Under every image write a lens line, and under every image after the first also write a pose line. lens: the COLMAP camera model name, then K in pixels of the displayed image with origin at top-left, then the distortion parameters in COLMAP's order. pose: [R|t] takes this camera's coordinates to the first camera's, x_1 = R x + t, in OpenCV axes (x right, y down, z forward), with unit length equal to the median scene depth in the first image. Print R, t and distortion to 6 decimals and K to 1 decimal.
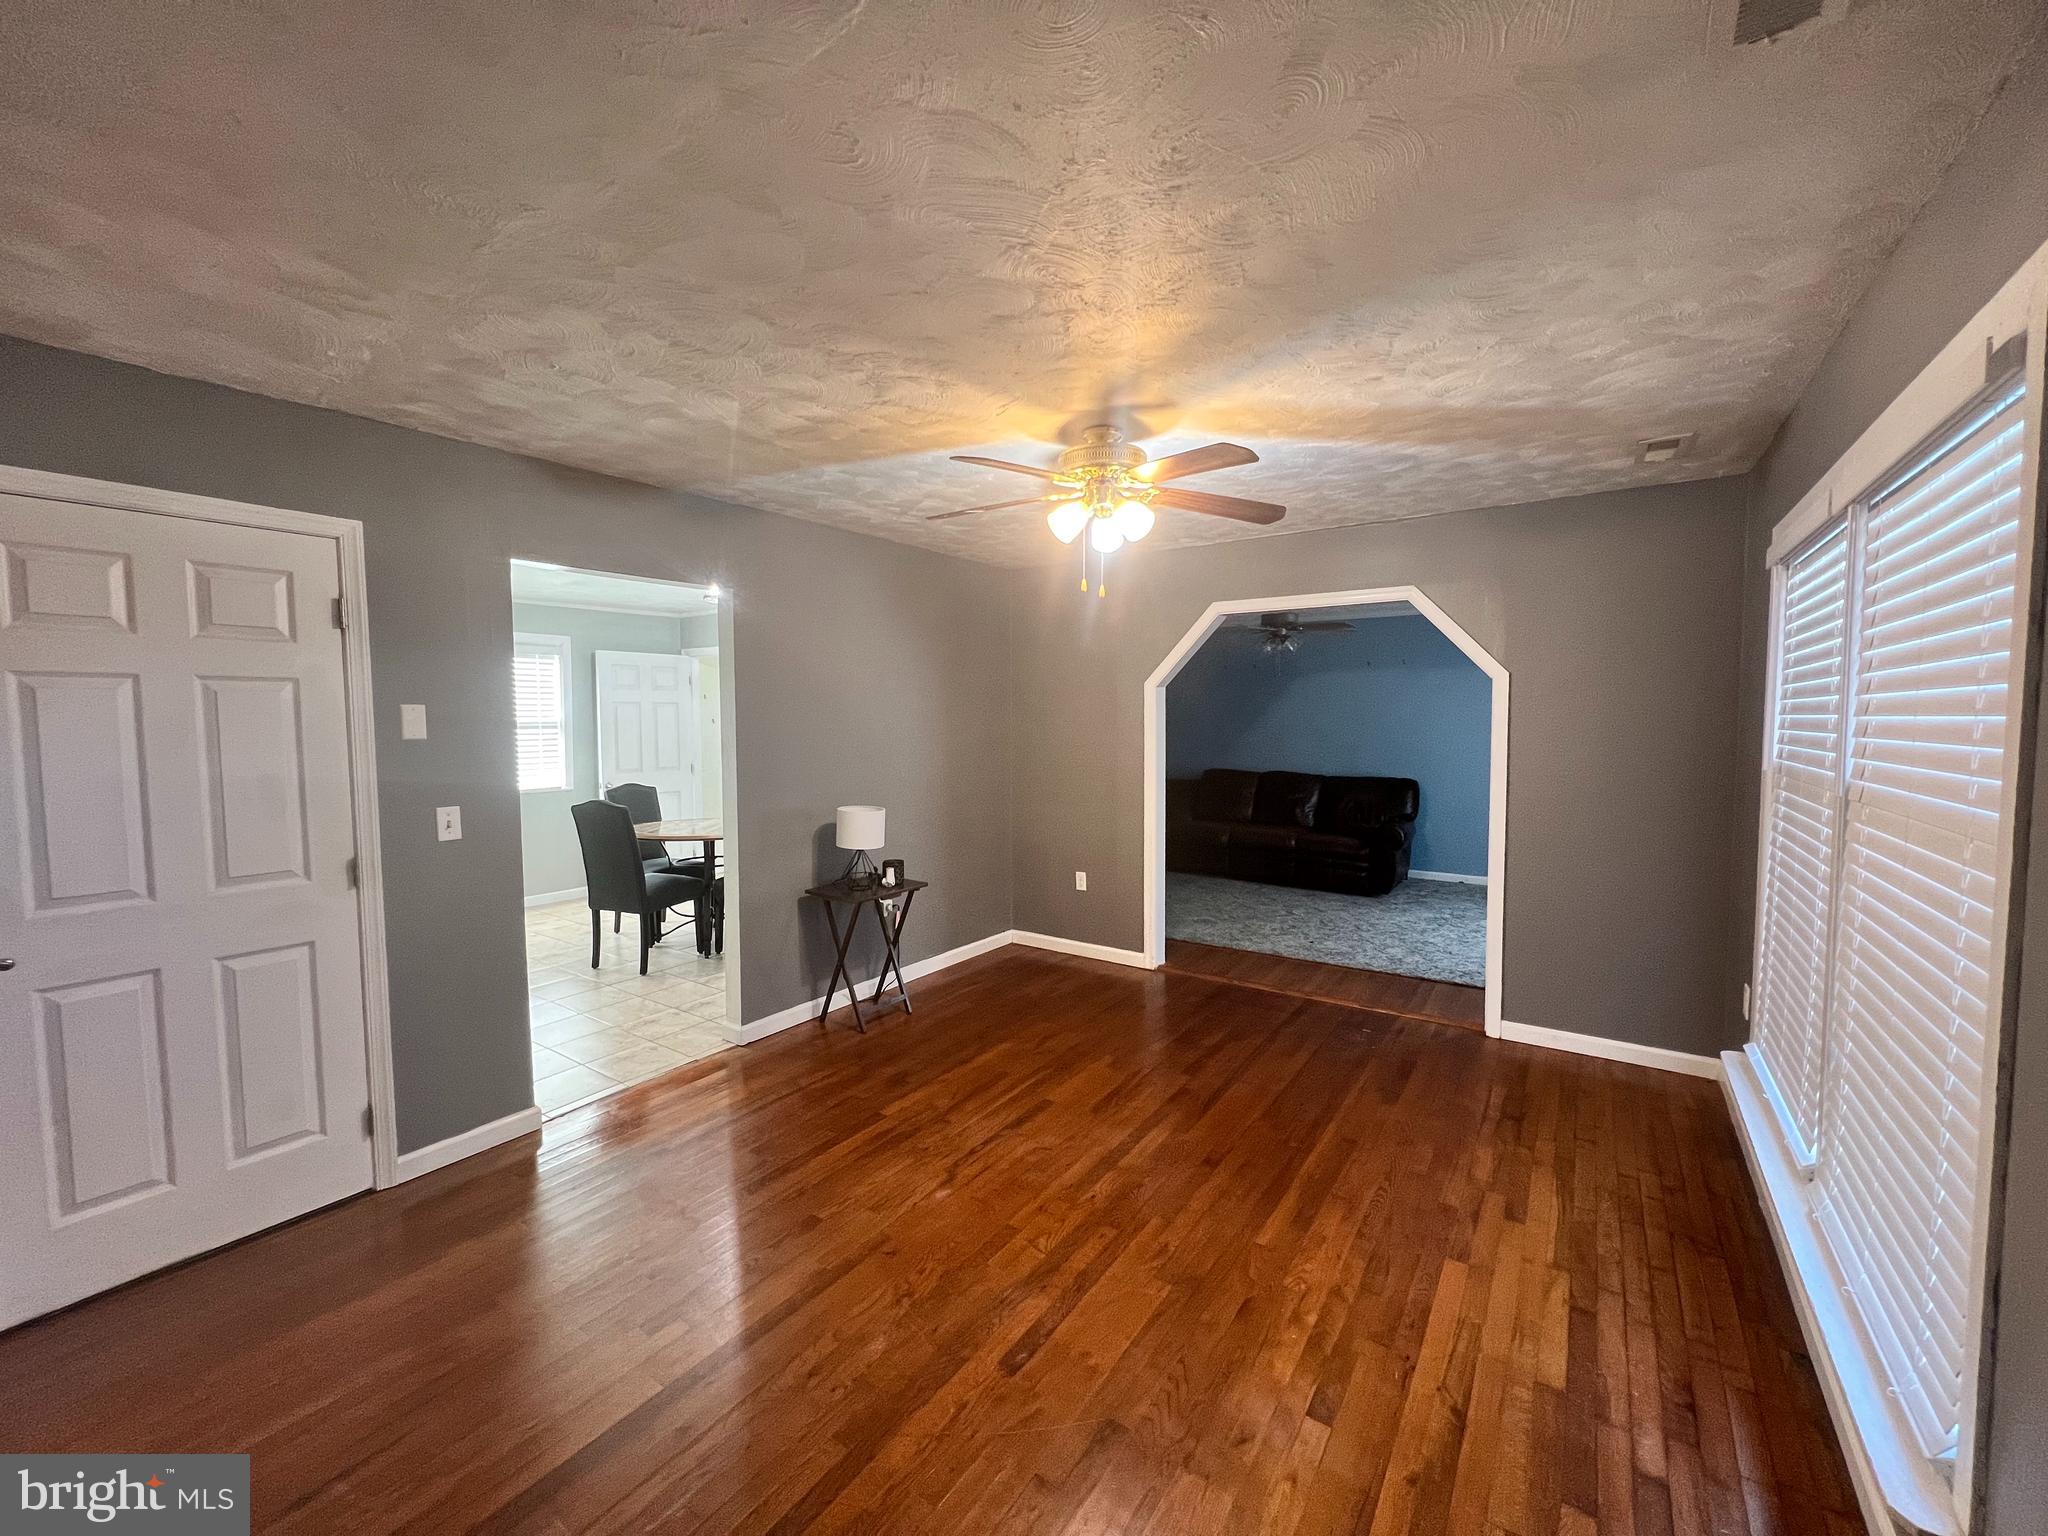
lens RADIAL K [[822.0, 0, 1021.2], [0, 822.0, 763.5], [0, 0, 1]] dist [-0.001313, 0.000805]
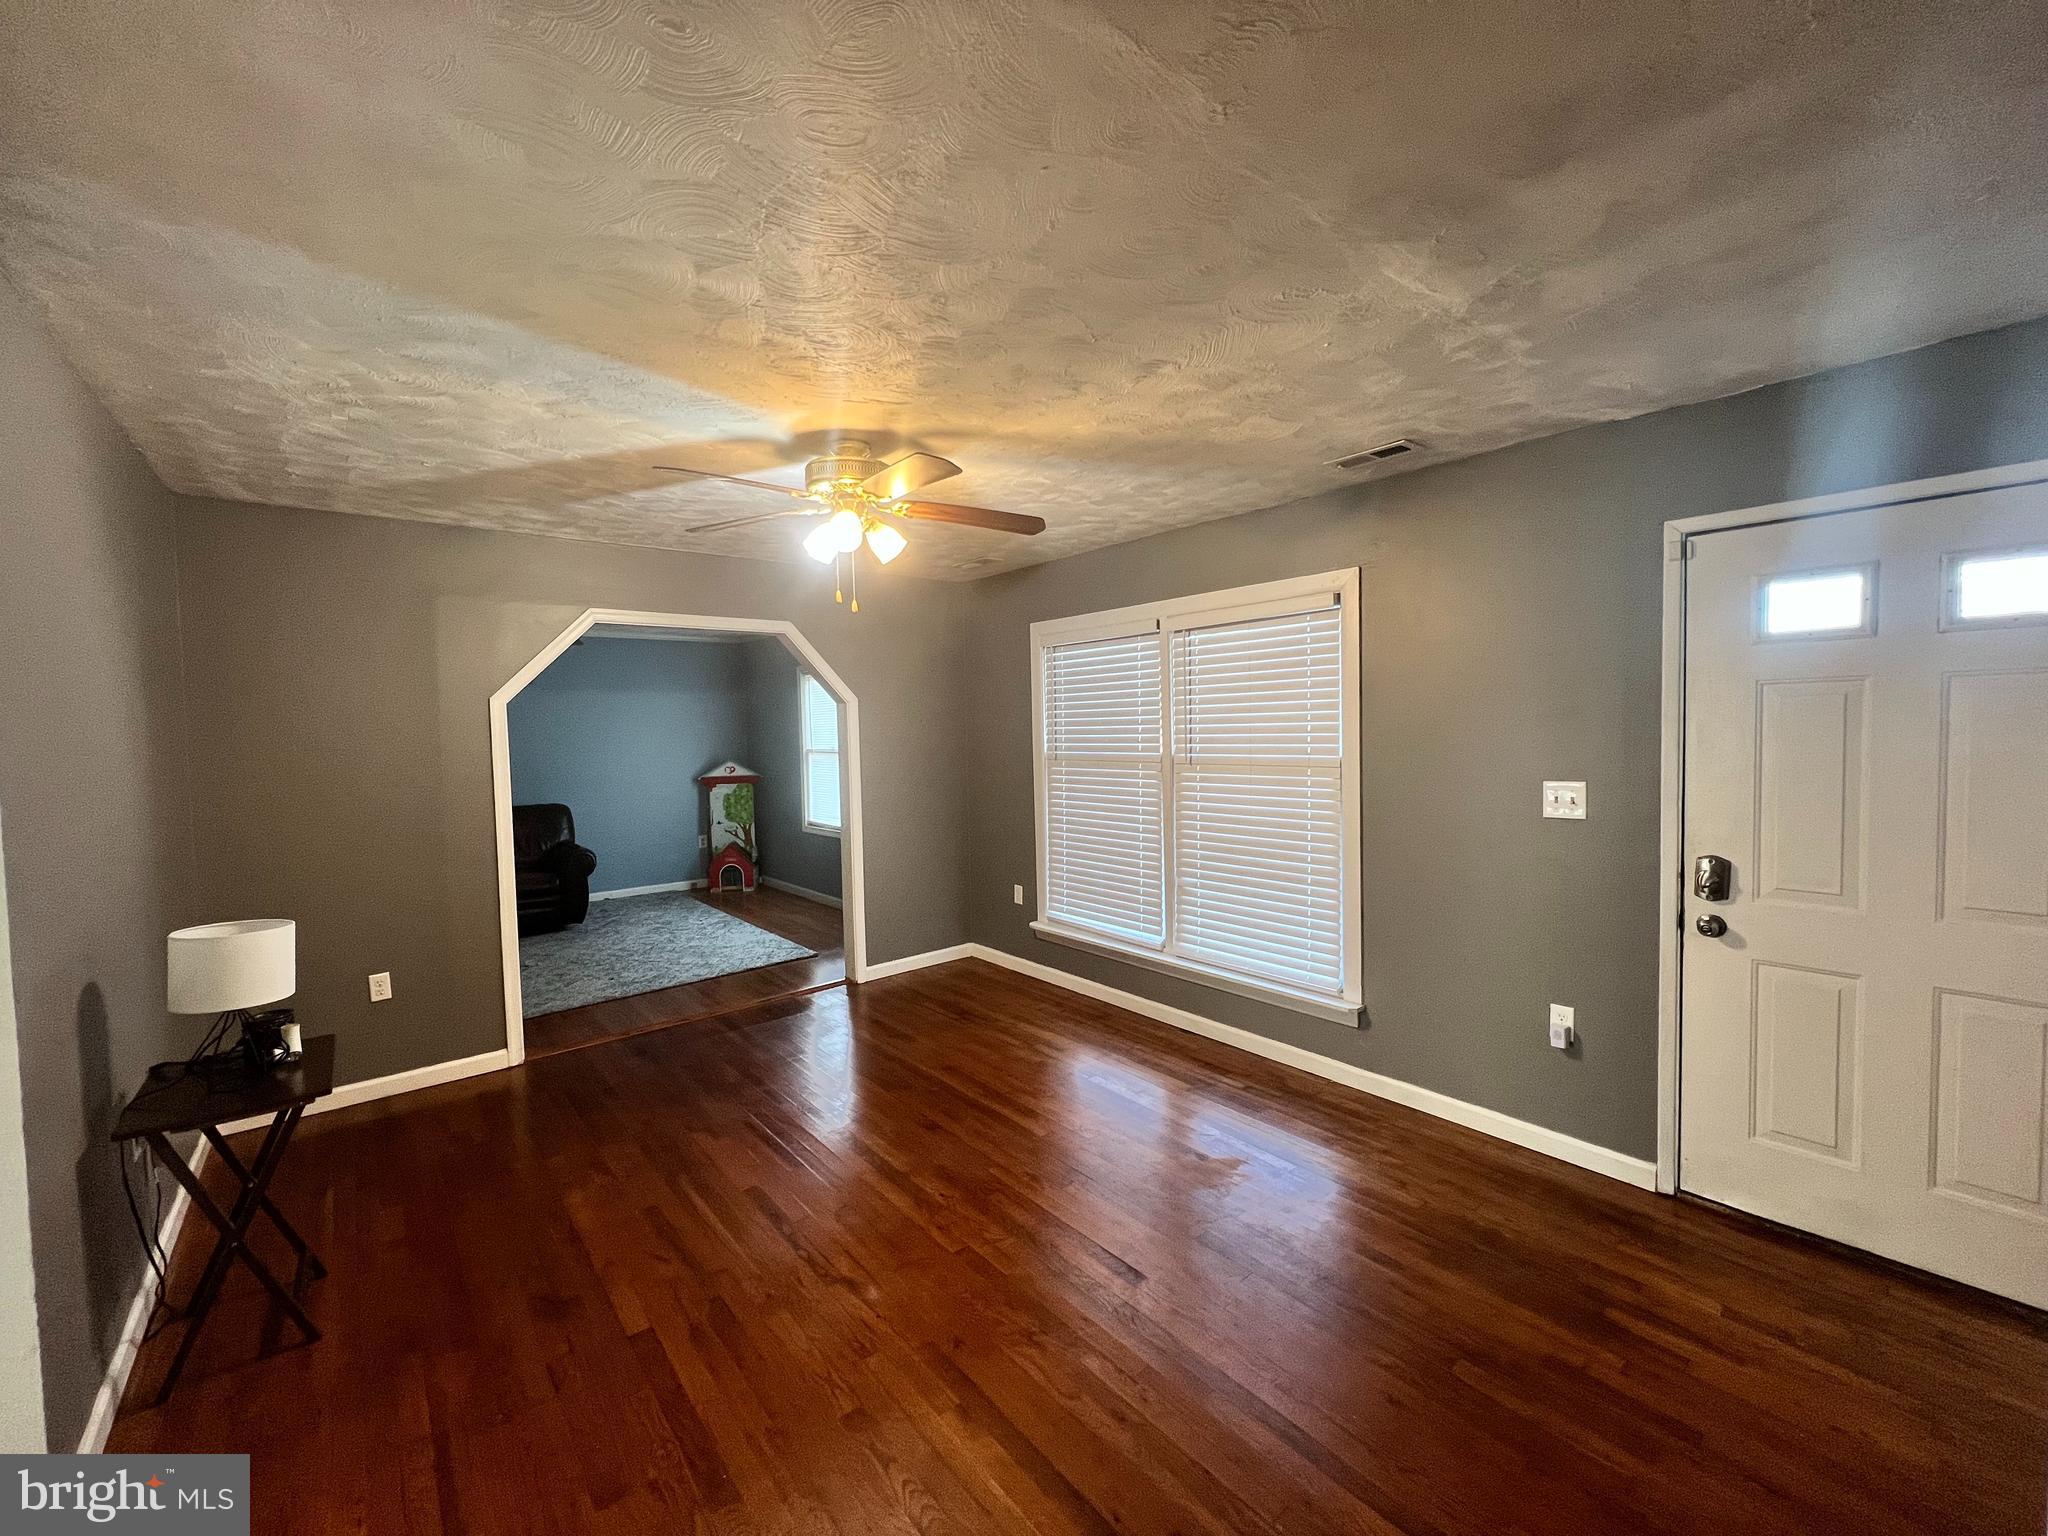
lens RADIAL K [[818.7, 0, 1017.9], [0, 818.7, 763.8], [0, 0, 1]] dist [-0.003369, 0.000172]
pose [[0.268165, -0.049735, 0.962088, -0.706645], [0.081051, 0.996291, 0.028911, -0.029362], [-0.959957, 0.070225, 0.271202, 0.491371]]
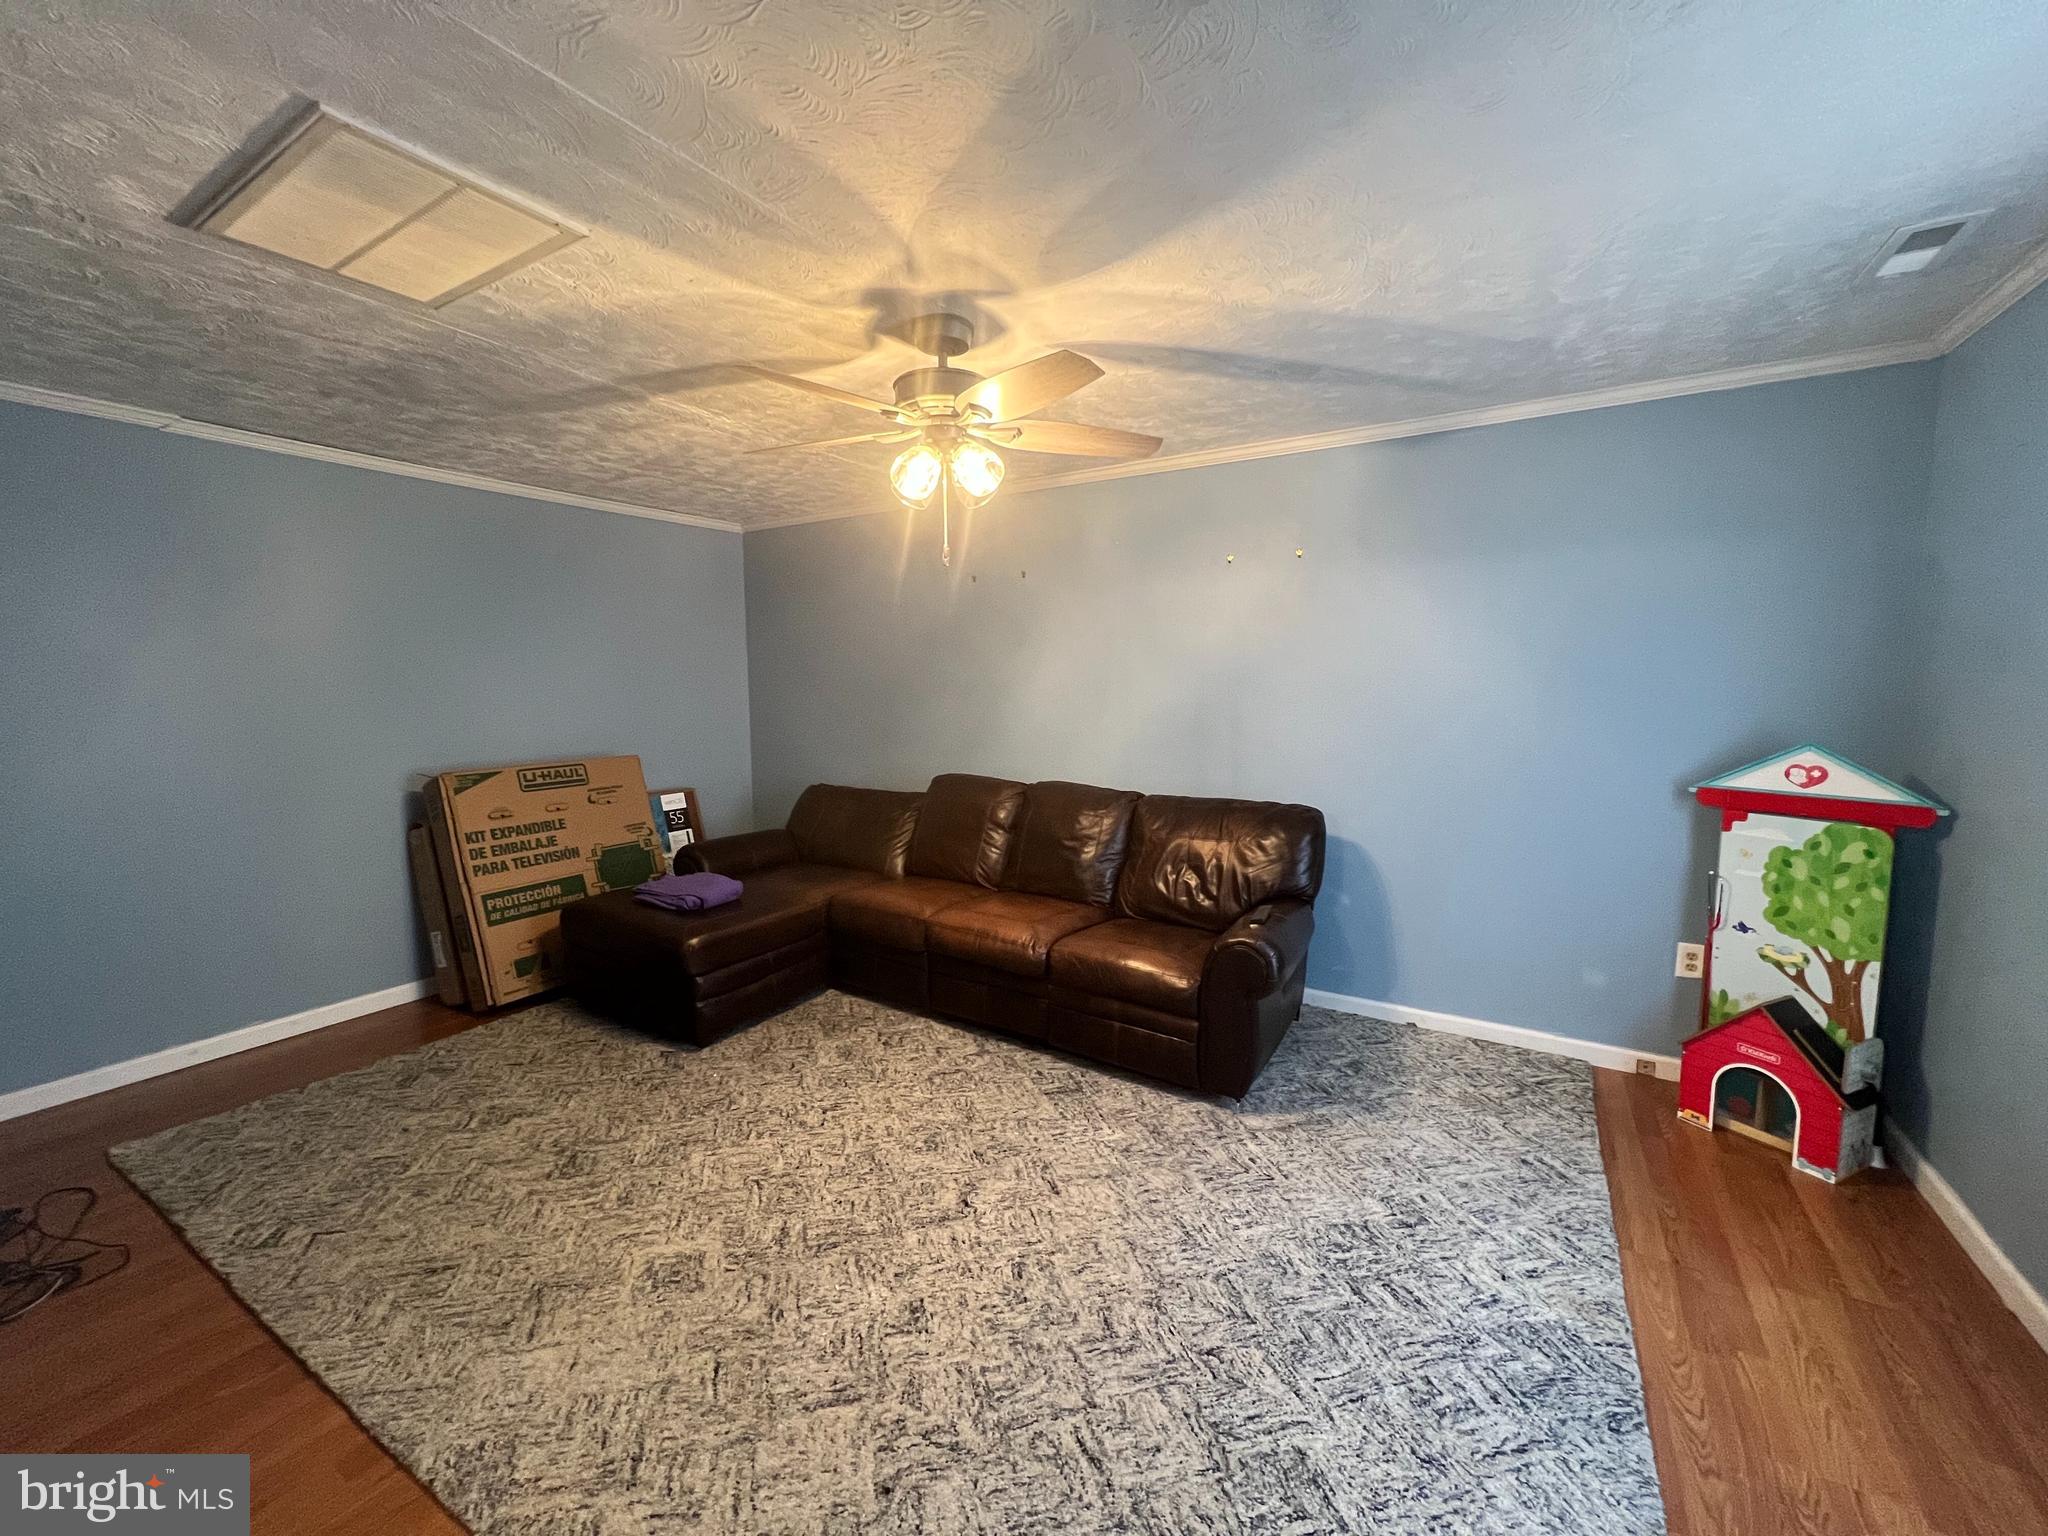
lens RADIAL K [[818.7, 0, 1017.9], [0, 818.7, 763.8], [0, 0, 1]] dist [-0.003369, 0.000172]
pose [[0.998497, -0.011432, 0.053602, 0.664965], [0.009106, 0.999015, 0.043428, -0.063216], [-0.054046, -0.042874, 0.997618, 1.271052]]
